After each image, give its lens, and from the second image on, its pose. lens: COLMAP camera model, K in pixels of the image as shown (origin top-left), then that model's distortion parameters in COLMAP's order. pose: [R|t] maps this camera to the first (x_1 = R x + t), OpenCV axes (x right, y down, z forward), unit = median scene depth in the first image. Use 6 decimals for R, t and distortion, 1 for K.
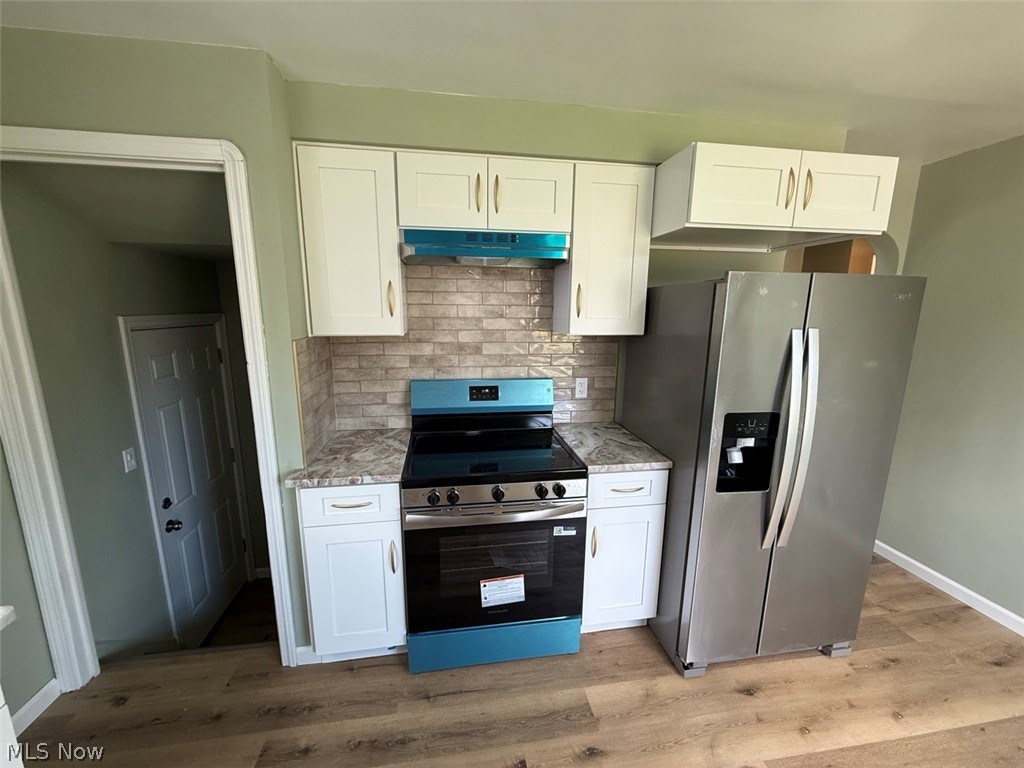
lens RADIAL K [[408.0, 0, 509.1], [0, 408.0, 385.1], [0, 0, 1]] dist [-0.001465, 0.000460]
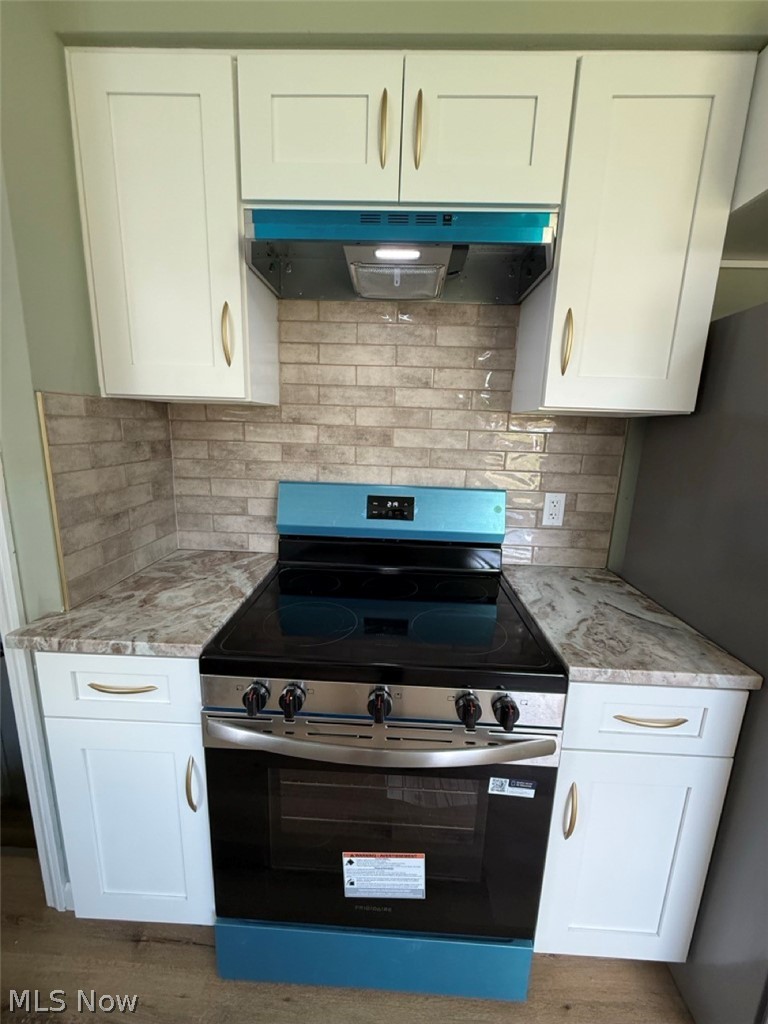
lens RADIAL K [[408.0, 0, 382.3], [0, 408.0, 508.8], [0, 0, 1]] dist [-0.001465, 0.000460]
pose [[0.980890, 0.060896, -0.184788, 0.046628], [-0.059436, 0.998142, 0.013438, 0.015163], [0.185263, -0.002198, 0.982687, 0.424879]]
